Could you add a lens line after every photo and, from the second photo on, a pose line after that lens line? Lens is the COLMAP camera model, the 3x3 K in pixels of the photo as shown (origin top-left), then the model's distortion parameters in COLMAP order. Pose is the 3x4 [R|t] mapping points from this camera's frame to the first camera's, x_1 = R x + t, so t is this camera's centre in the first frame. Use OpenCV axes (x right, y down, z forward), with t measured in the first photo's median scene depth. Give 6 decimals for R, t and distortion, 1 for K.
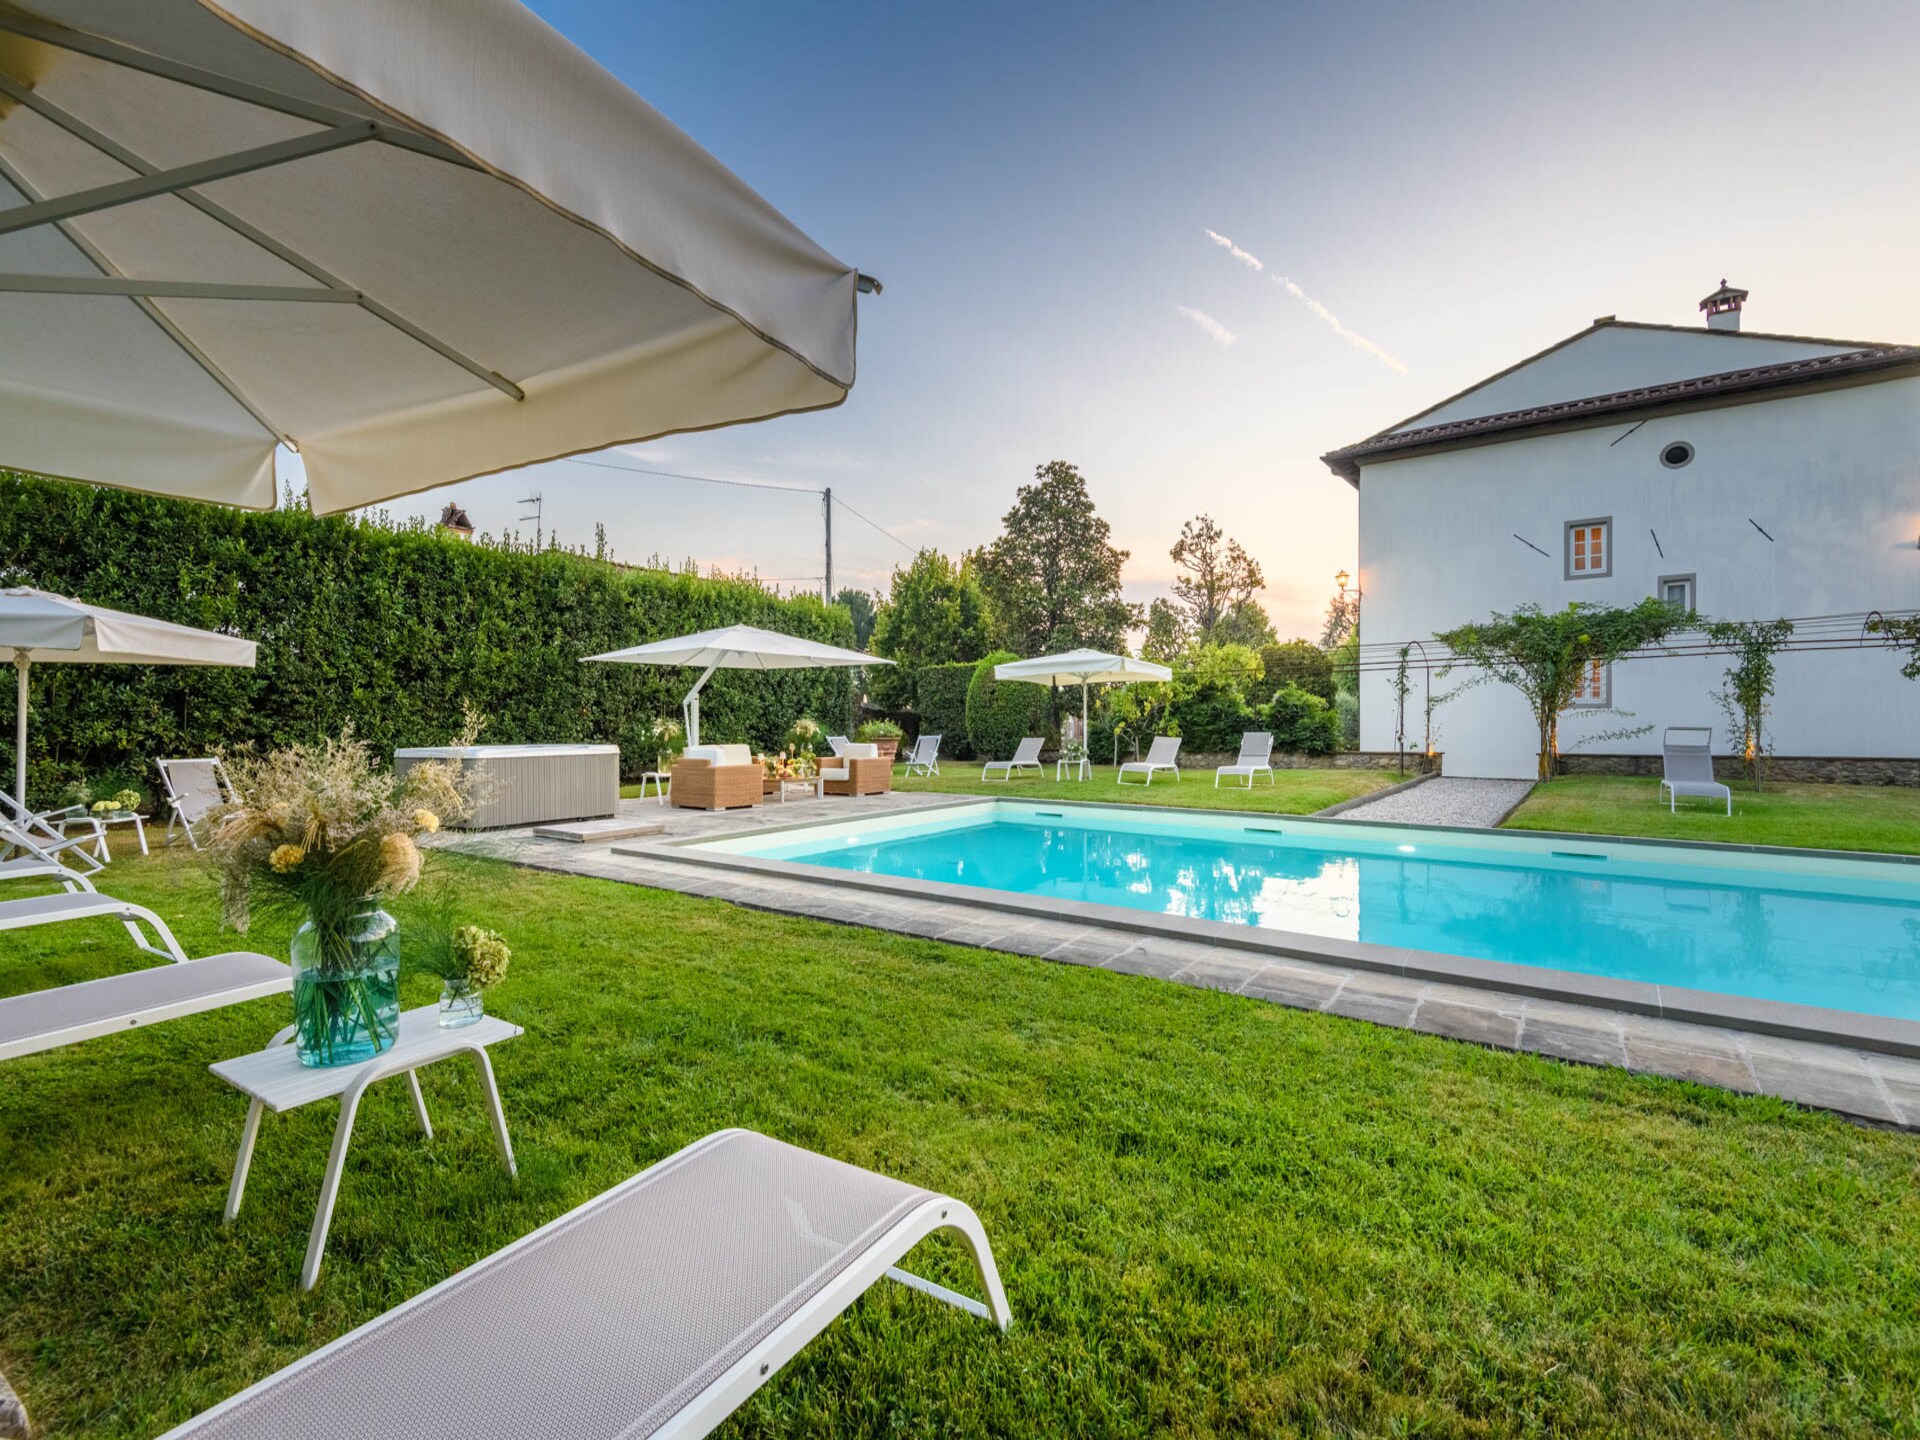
lens RADIAL K [[881.5, 0, 927.7], [0, 881.5, 722.2], [0, 0, 1]] dist [0.028866, -0.018623]
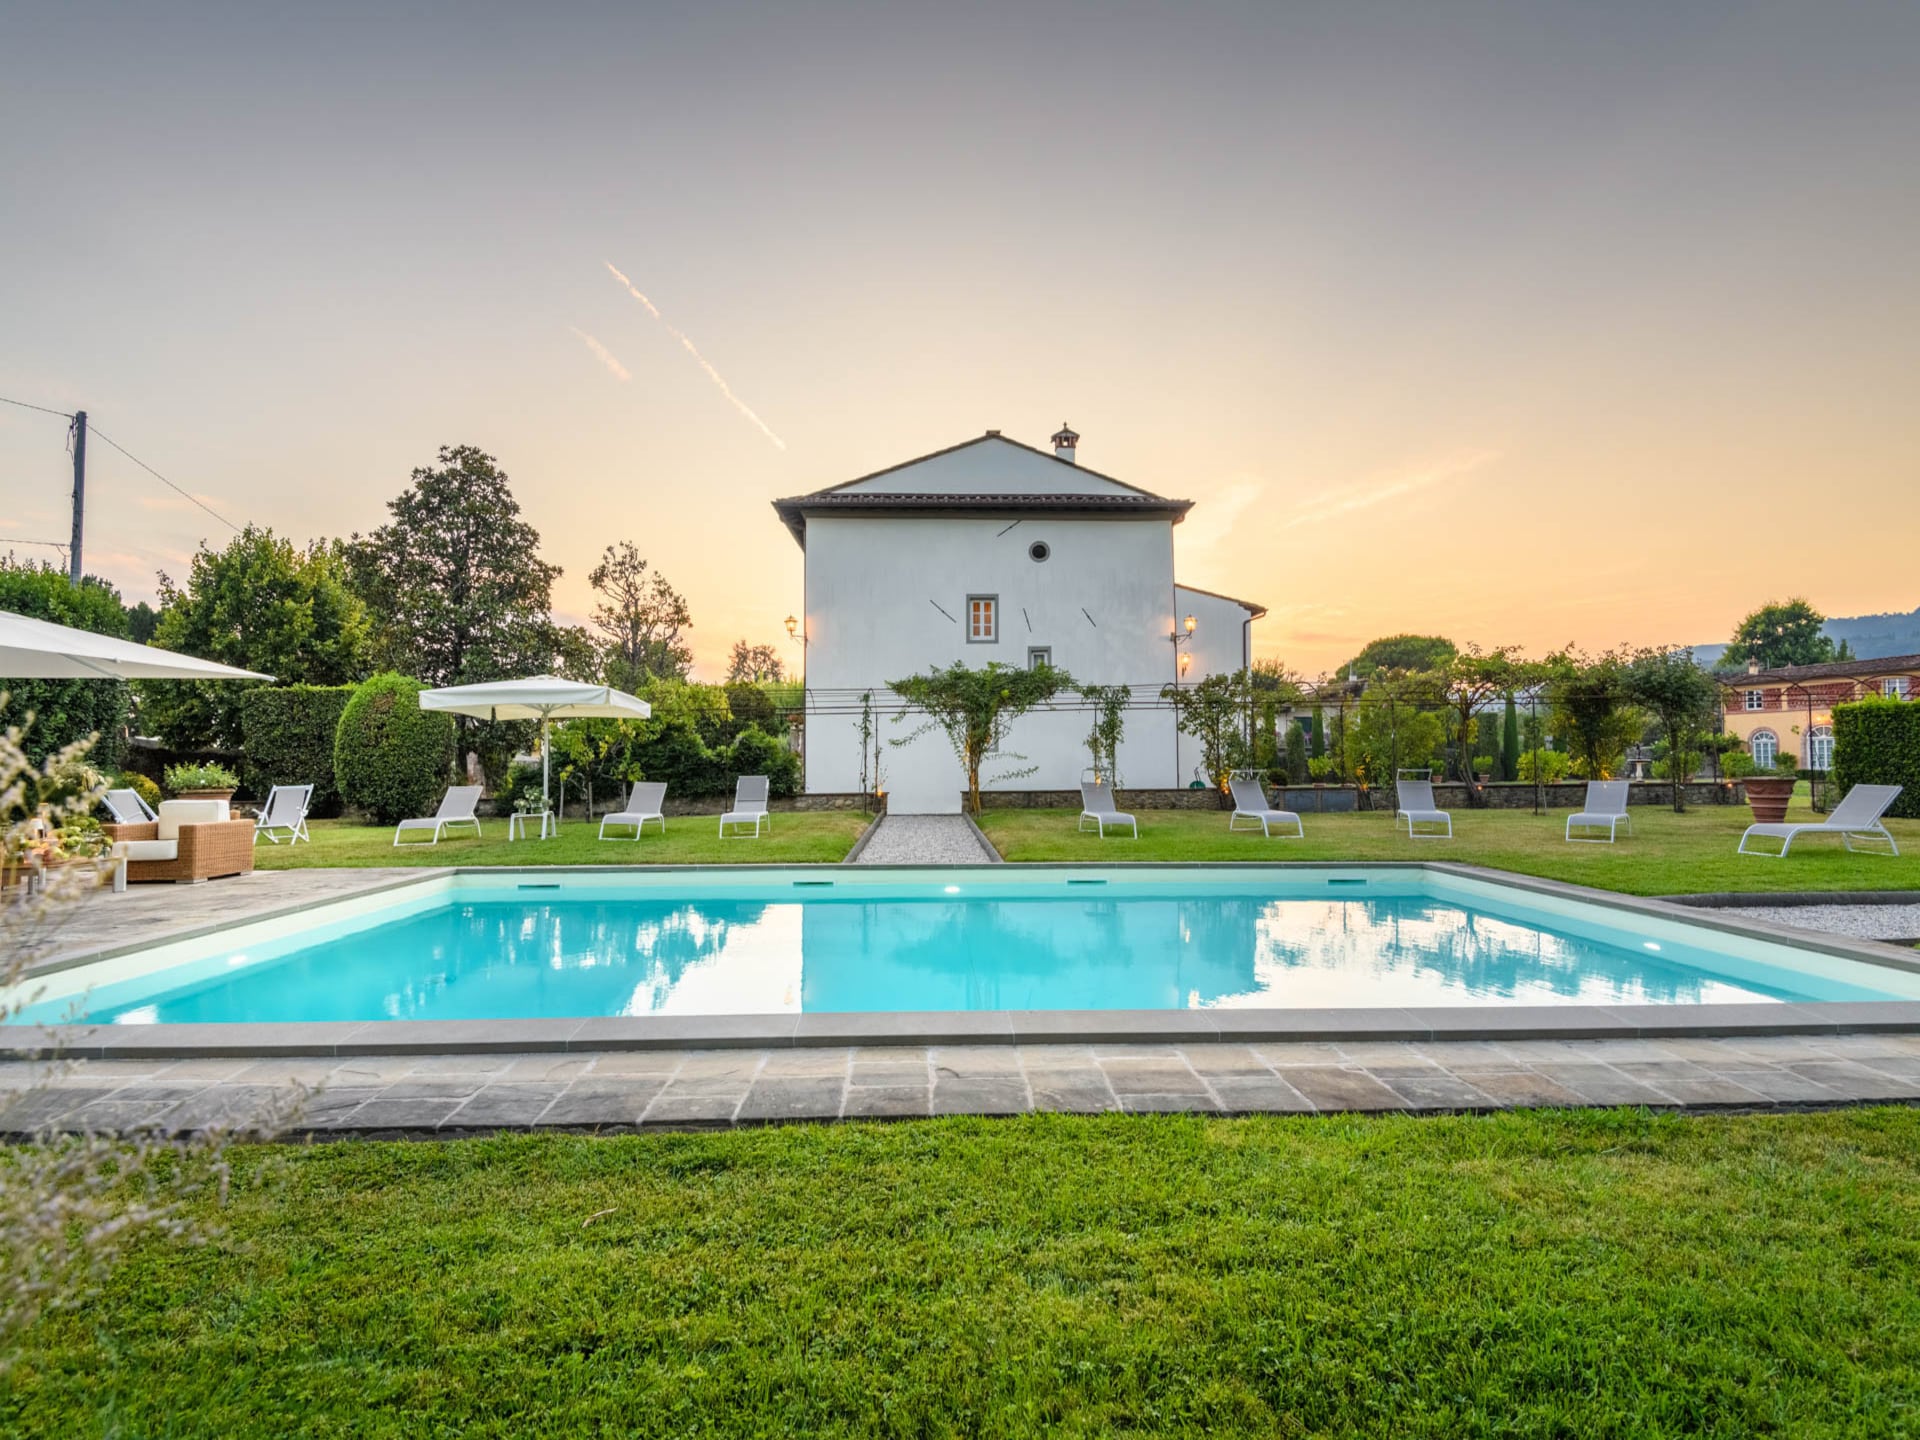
lens RADIAL K [[904.8, 0, 961.7], [0, 904.8, 726.7], [0, 0, 1]] dist [0.045626, -0.043963]
pose [[0.764102, 0.023931, 0.644651, -0.063517], [0.002912, 0.999174, -0.040543, -0.000702], [-0.645088, 0.032856, 0.763401, 0.098692]]
